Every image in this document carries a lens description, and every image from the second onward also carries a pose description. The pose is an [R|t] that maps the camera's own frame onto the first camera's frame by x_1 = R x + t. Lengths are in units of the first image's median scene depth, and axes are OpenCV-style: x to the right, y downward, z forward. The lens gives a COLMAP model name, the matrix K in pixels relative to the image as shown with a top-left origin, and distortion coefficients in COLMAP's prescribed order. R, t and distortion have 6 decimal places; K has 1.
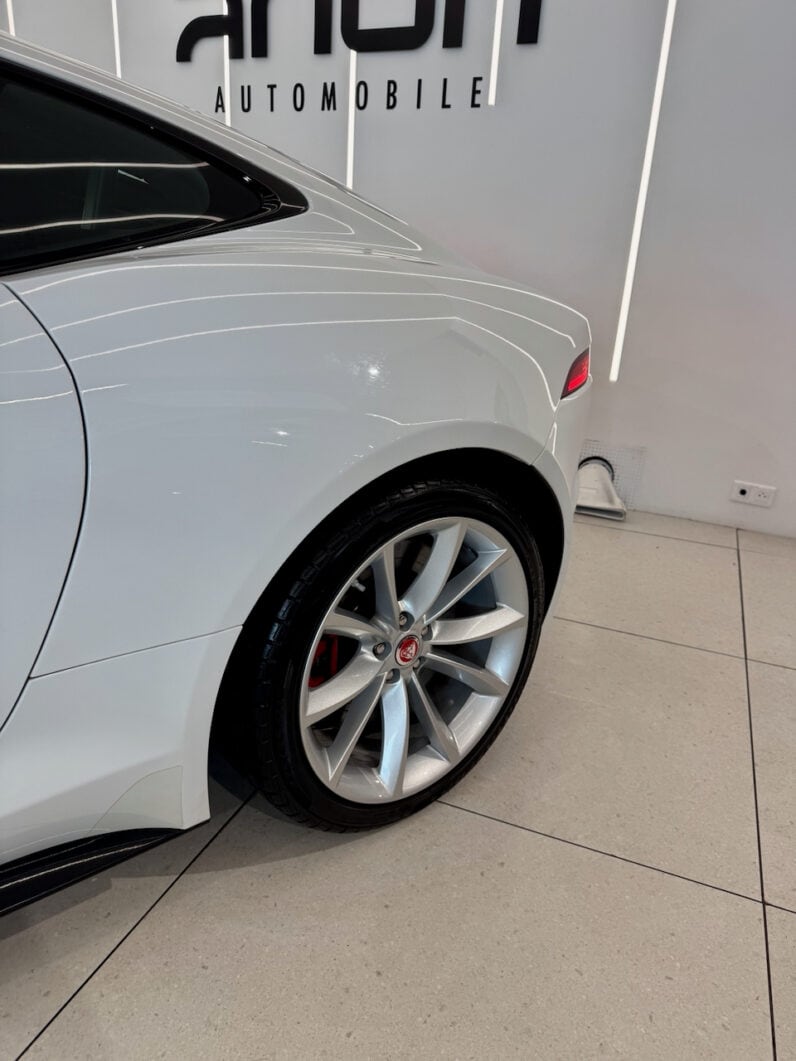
lens RADIAL K [[758.1, 0, 398.0], [0, 758.1, 530.5], [0, 0, 1]] dist [0.060081, -0.068811]
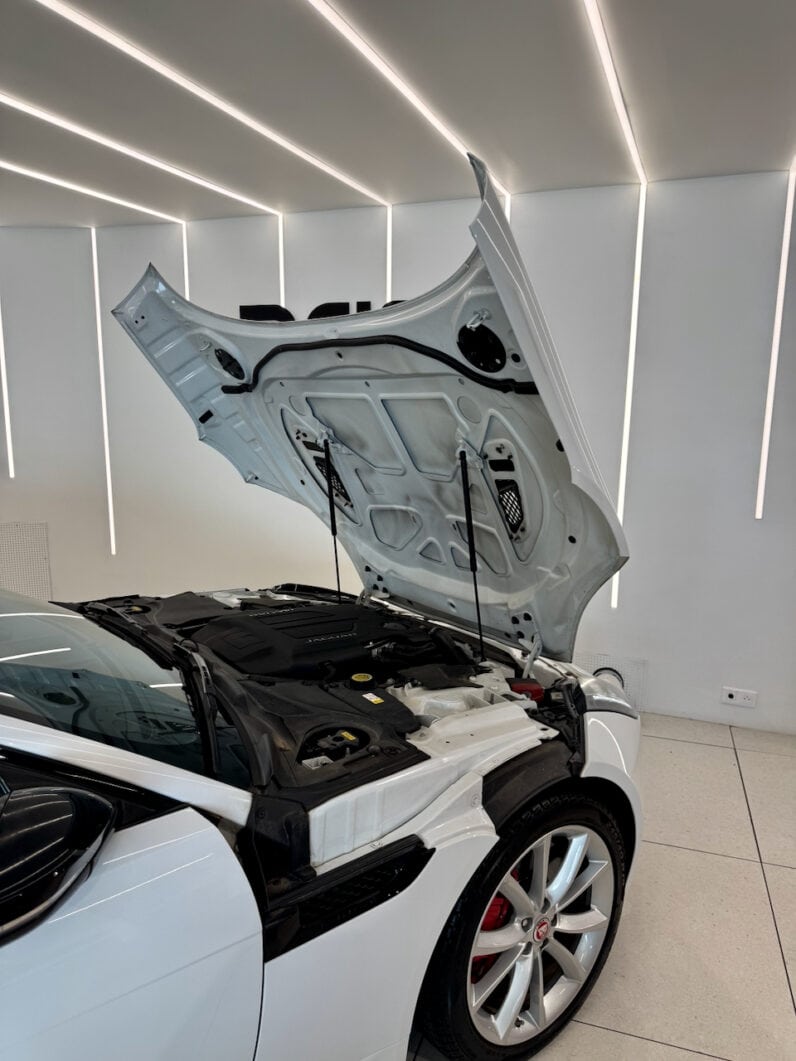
lens RADIAL K [[757.8, 0, 392.6], [0, 757.8, 535.5], [0, 0, 1]] dist [0.006139, -0.002609]
pose [[0.997629, -0.053660, 0.043094, -0.126162], [0.060083, 0.984443, -0.165111, -0.134942], [-0.033564, 0.167308, 0.985333, -0.217762]]
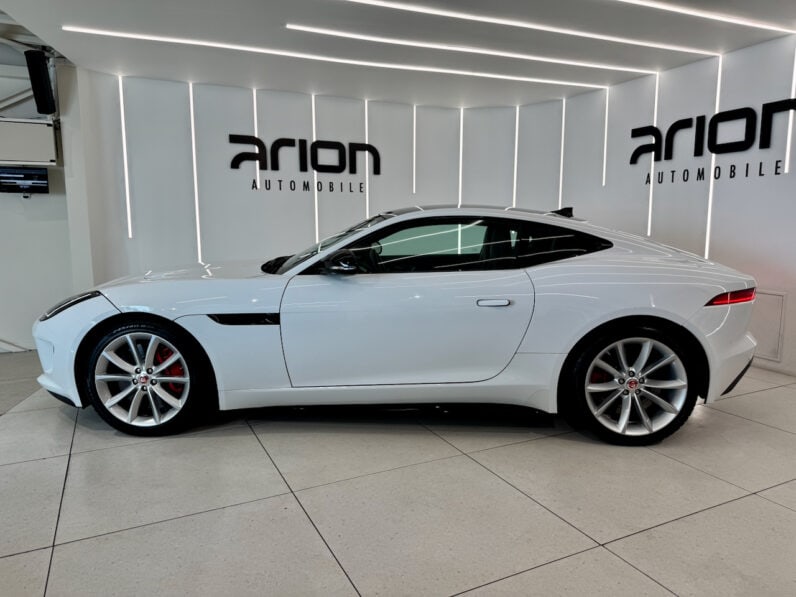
lens RADIAL K [[568.6, 0, 393.0], [0, 568.6, 298.3], [0, 0, 1]] dist [0.050093, -0.060949]
pose [[0.741730, 0.036007, -0.669731, 0.360225], [-0.193301, 0.967663, -0.162057, 0.168332], [0.642239, 0.249663, 0.724705, -0.583619]]
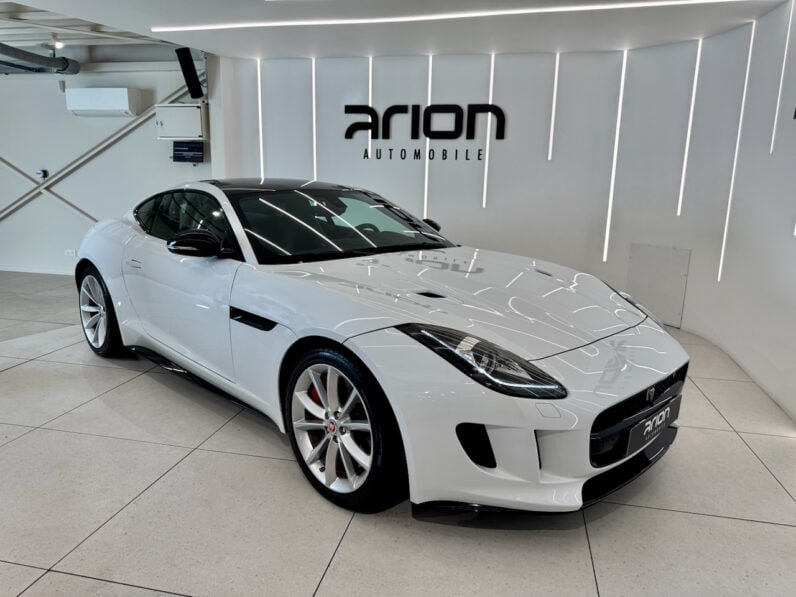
lens RADIAL K [[568.7, 0, 387.1], [0, 568.7, 297.2], [0, 0, 1]] dist [0.060081, -0.068811]
pose [[0.158593, 0.153763, -0.975298, 0.727402], [-0.355939, 0.930282, 0.088786, -0.174780], [0.920954, 0.333066, 0.202266, 0.276389]]
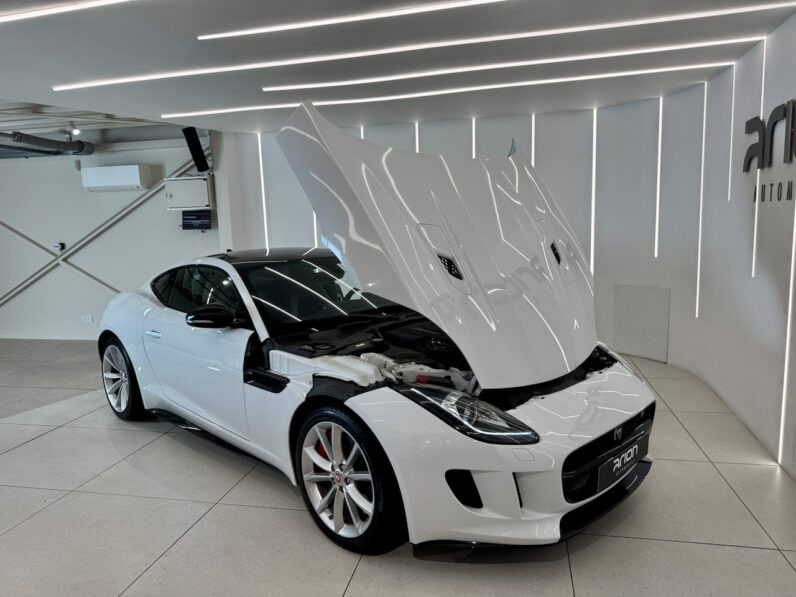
lens RADIAL K [[568.7, 0, 387.1], [0, 568.7, 297.2], [0, 0, 1]] dist [0.060081, -0.068811]
pose [[0.155481, 0.077098, -0.984826, 0.837379], [-0.305668, 0.951776, 0.026252, -0.223901], [0.939358, 0.296948, 0.171550, 0.261487]]
